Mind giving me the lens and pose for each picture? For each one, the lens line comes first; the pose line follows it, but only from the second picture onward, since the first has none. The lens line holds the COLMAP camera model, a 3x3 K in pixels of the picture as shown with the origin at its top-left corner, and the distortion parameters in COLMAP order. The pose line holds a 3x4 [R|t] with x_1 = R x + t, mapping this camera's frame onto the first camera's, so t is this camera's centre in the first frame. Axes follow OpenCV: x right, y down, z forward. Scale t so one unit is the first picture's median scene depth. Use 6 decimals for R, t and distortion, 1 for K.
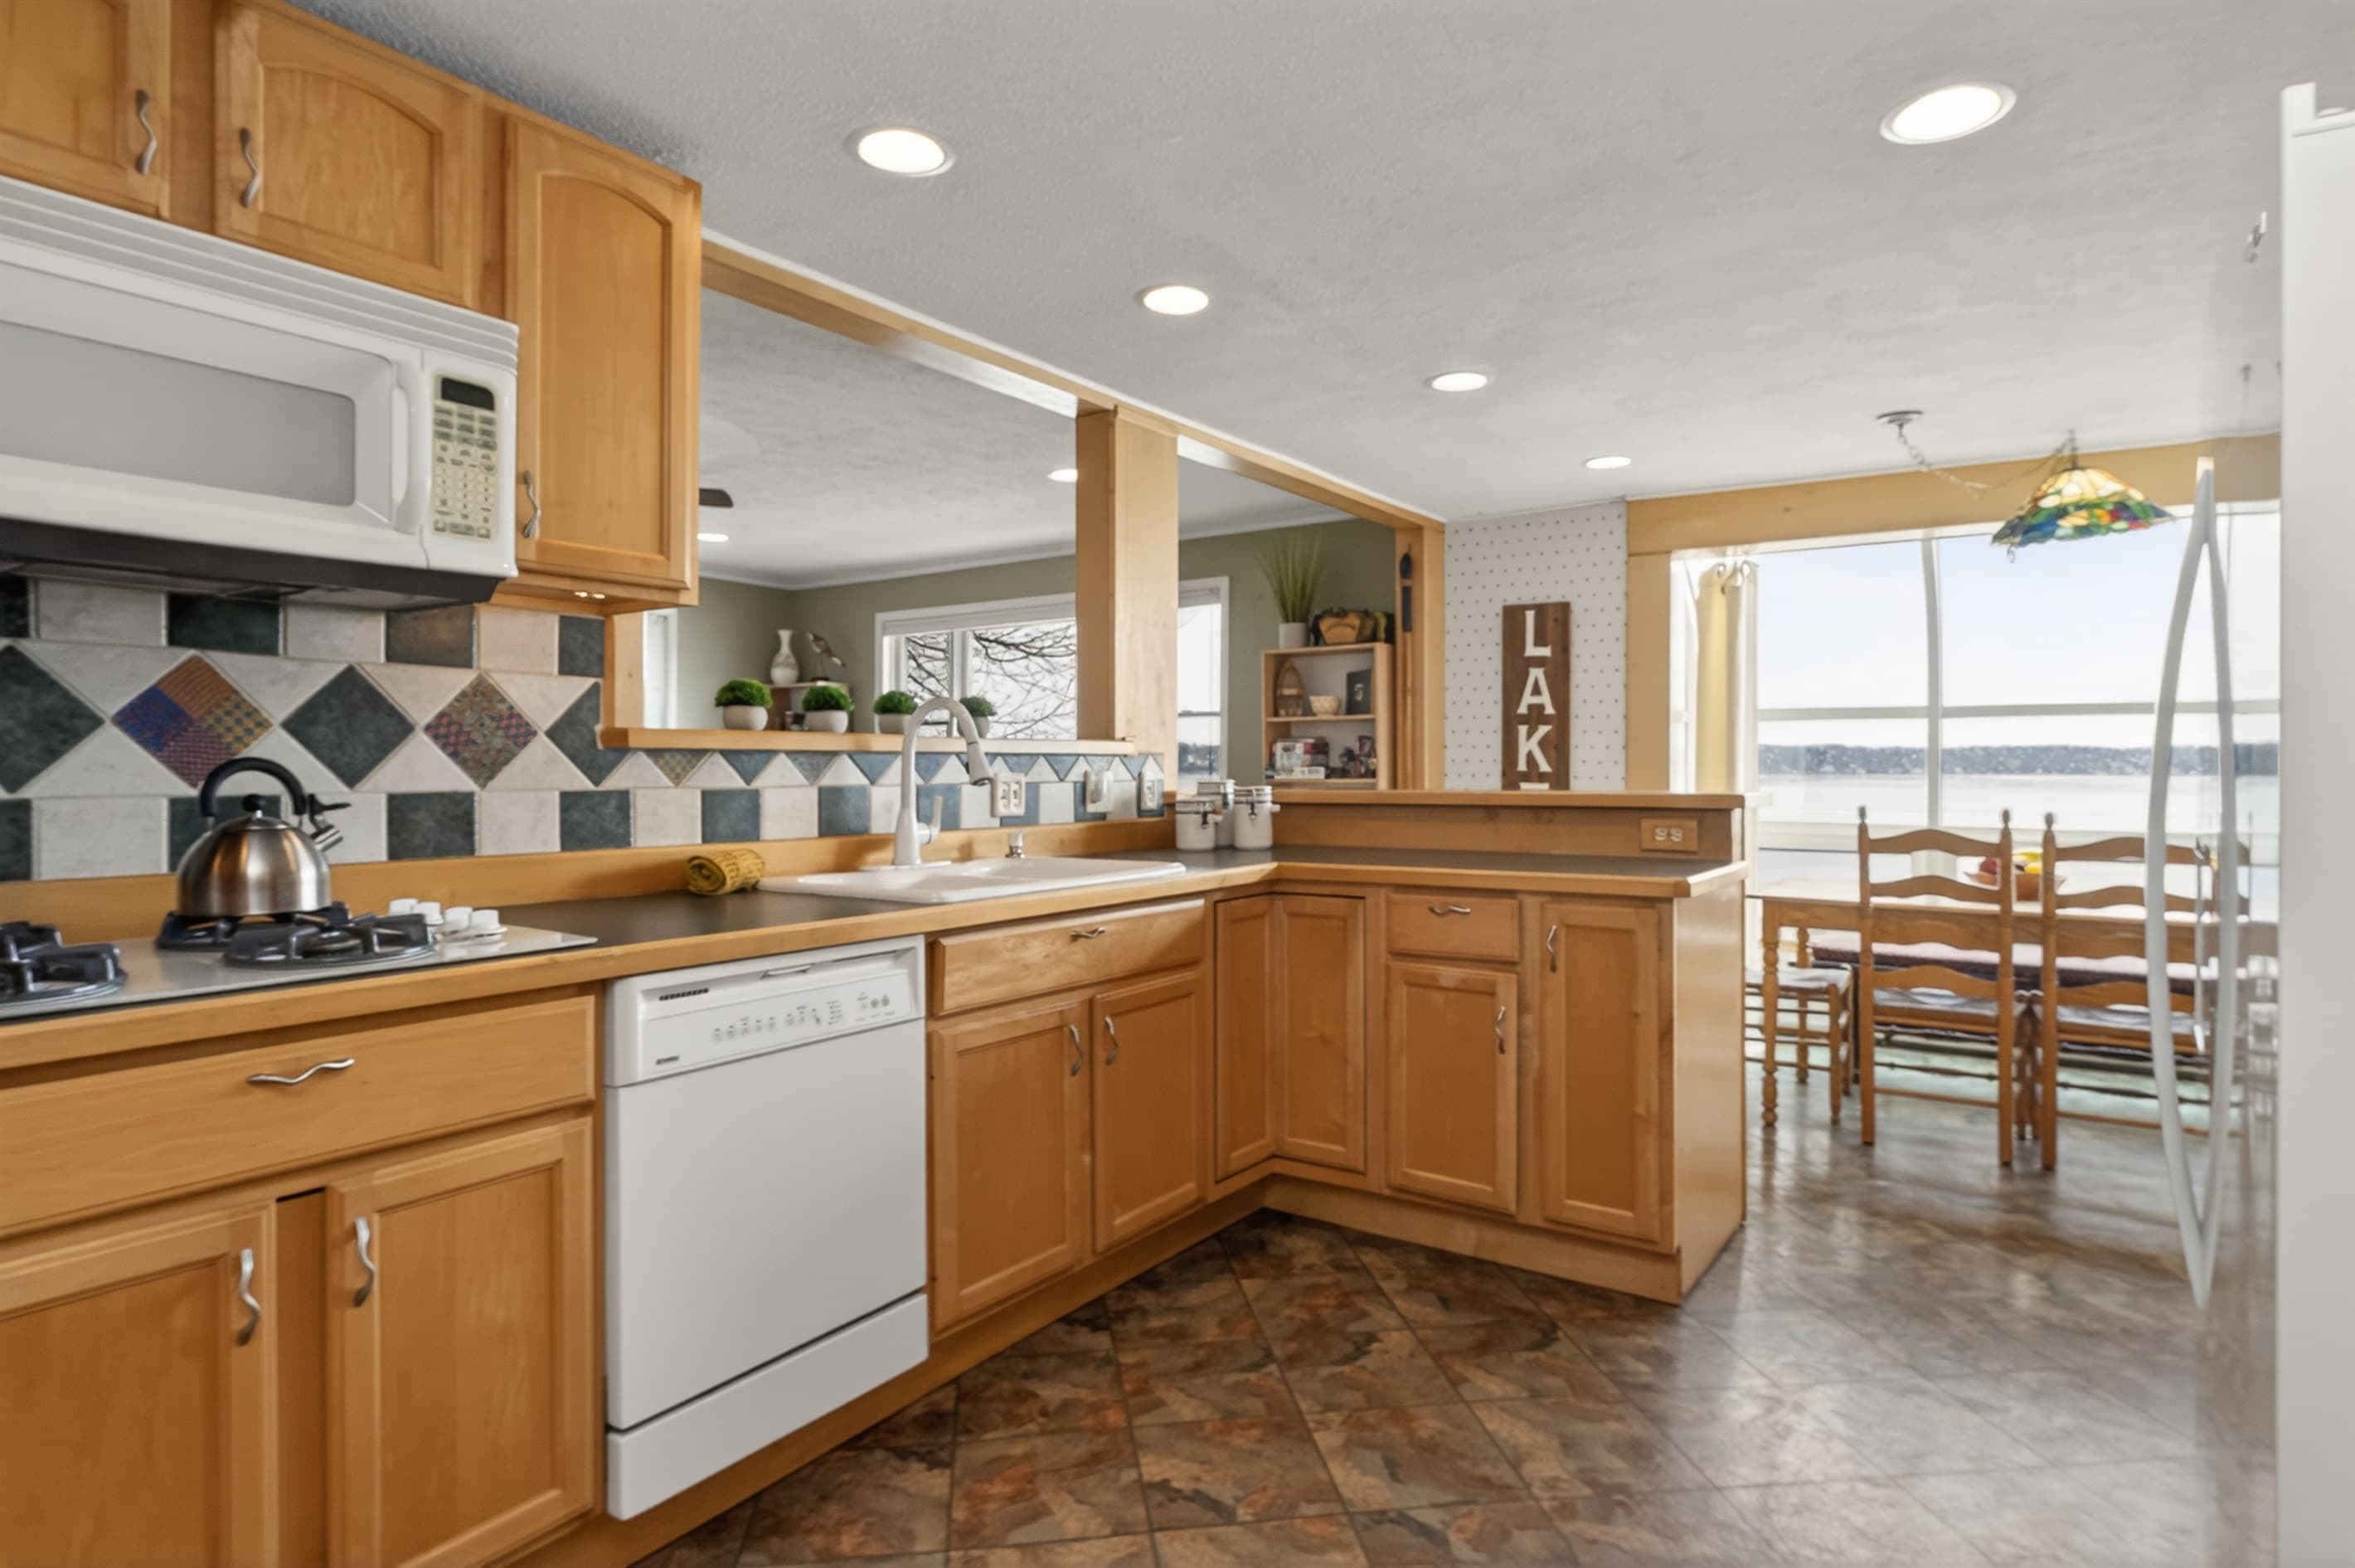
lens RADIAL K [[1283.7, 0, 1154.7], [0, 1283.7, 760.7], [0, 0, 1]] dist [0.002563, -0.000070]
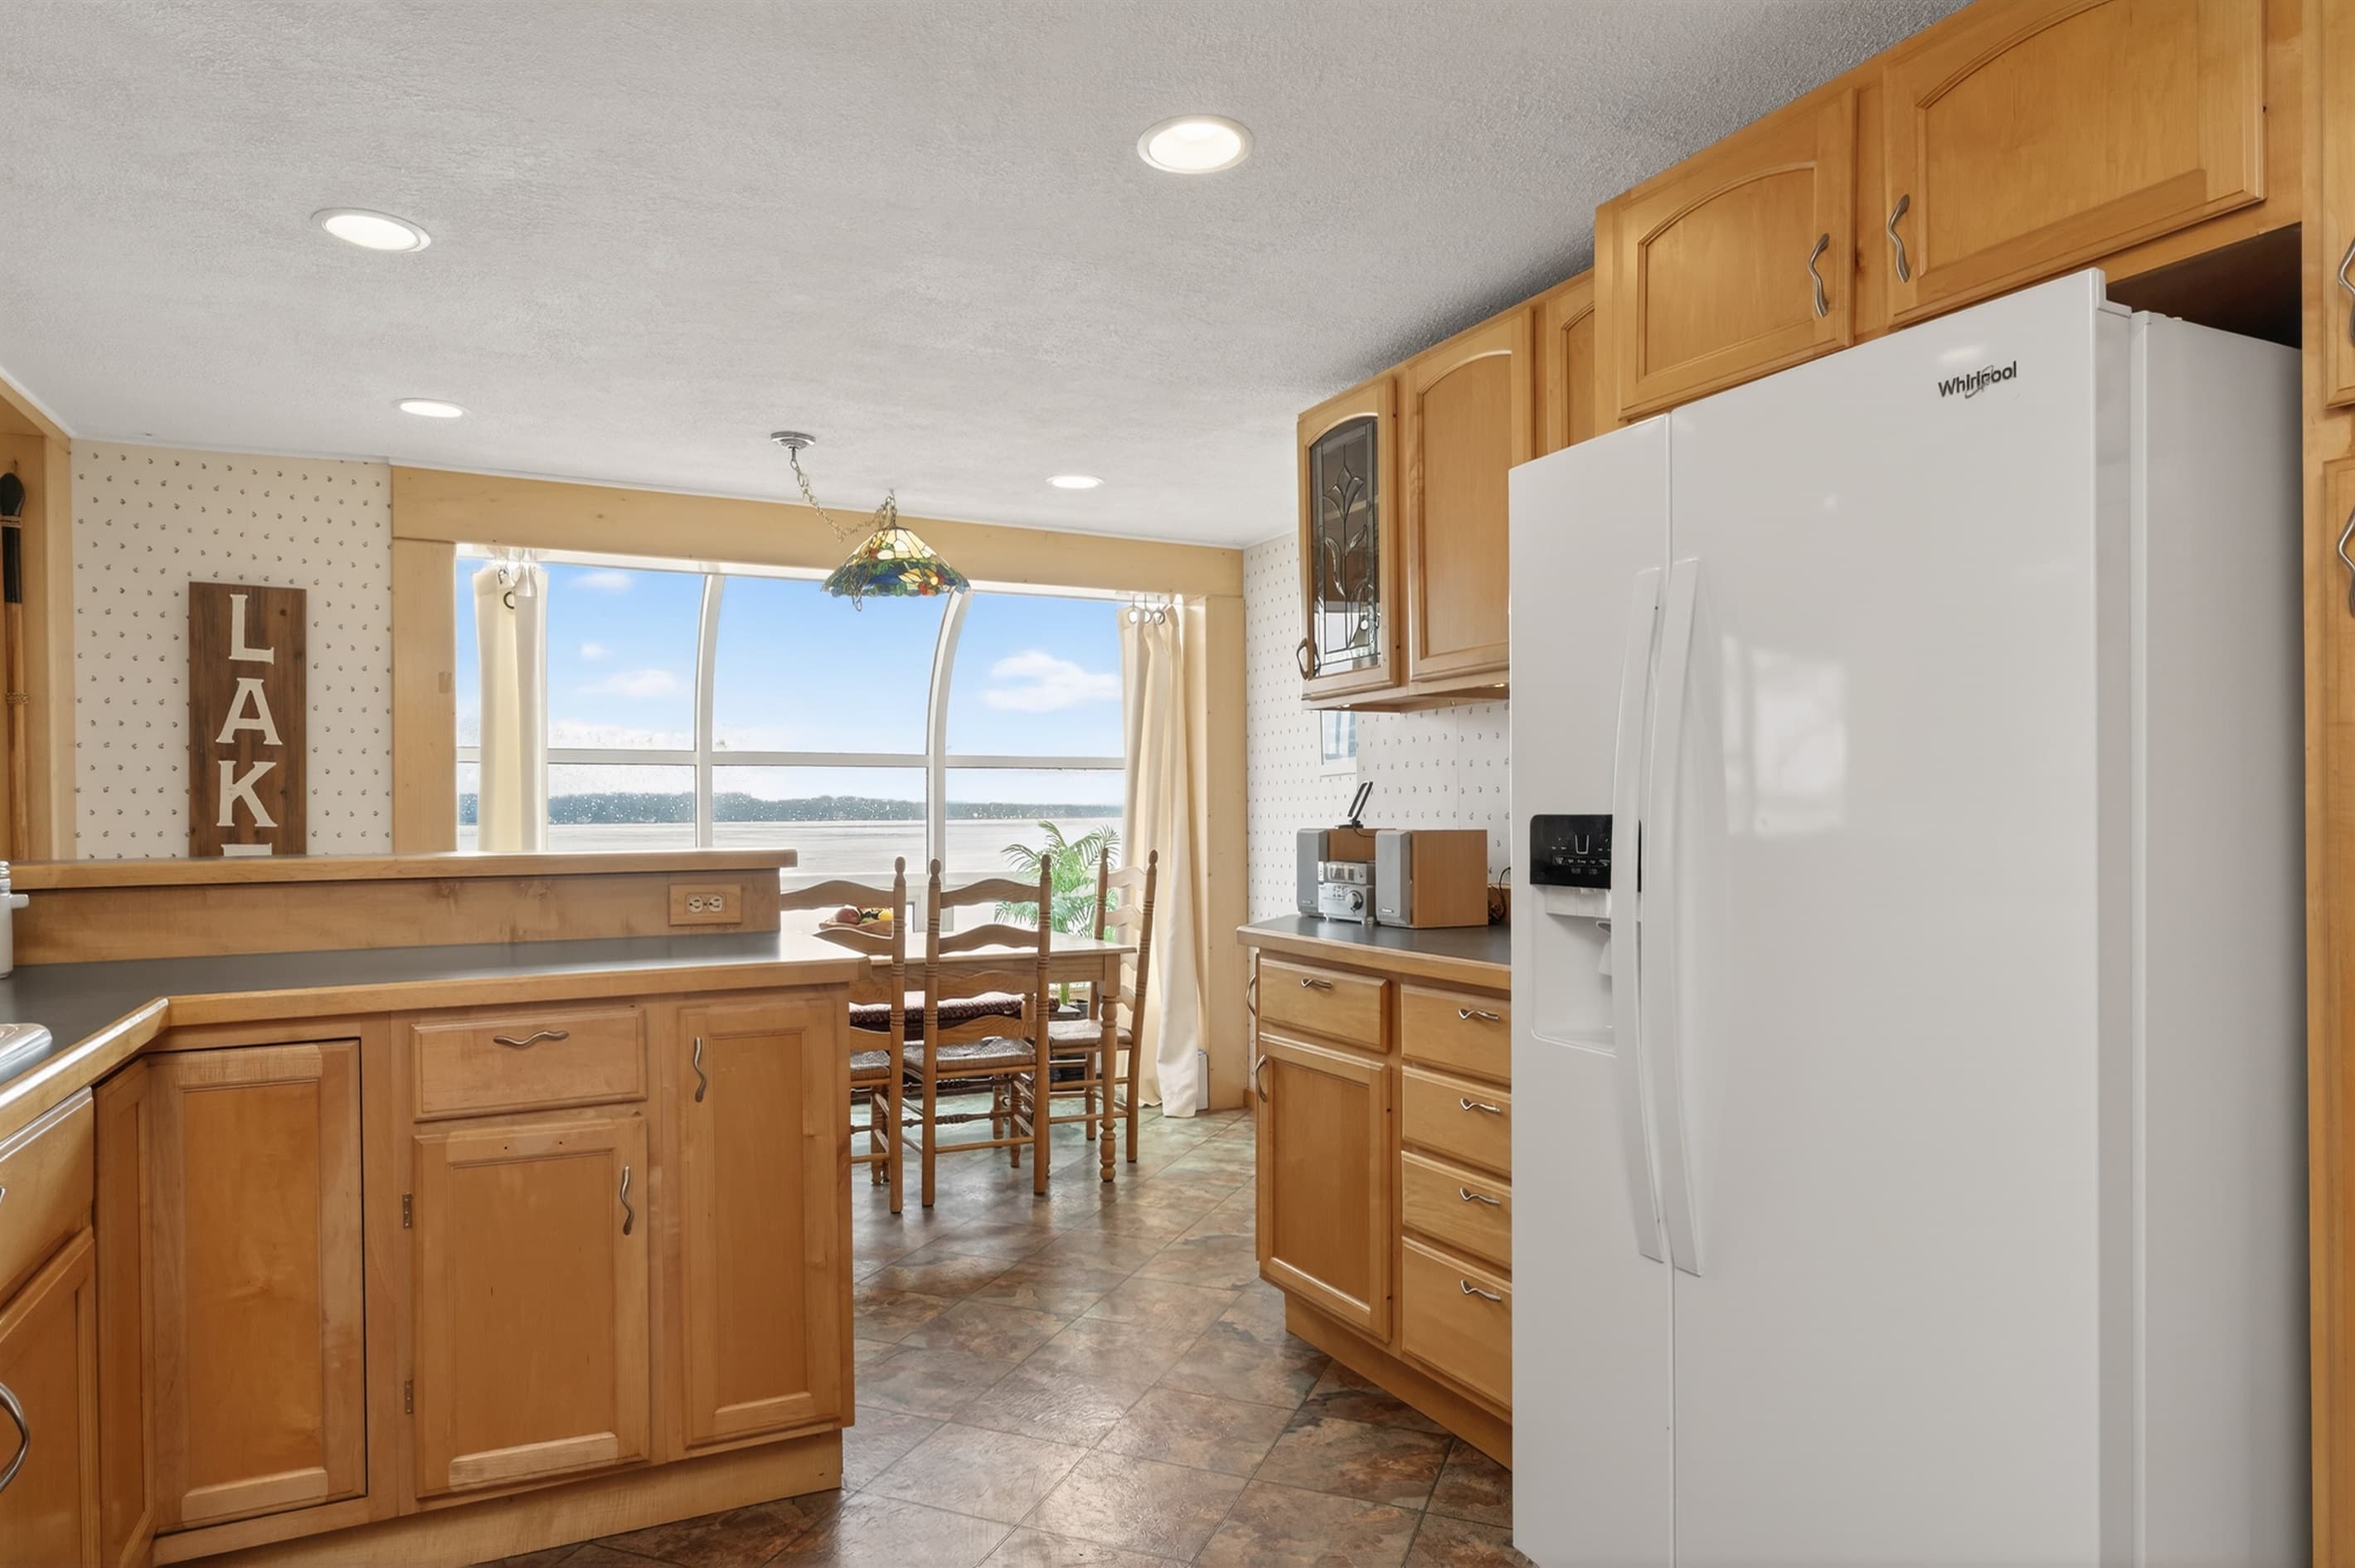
lens RADIAL K [[1408.5, 0, 1174.6], [0, 1408.5, 810.8], [0, 0, 1]] dist [-0.001583, -0.000713]
pose [[0.477350, -0.004267, 0.878703, -0.131316], [0.004202, 0.999988, 0.002573, -0.000341], [-0.878703, 0.002464, 0.477362, 0.195188]]
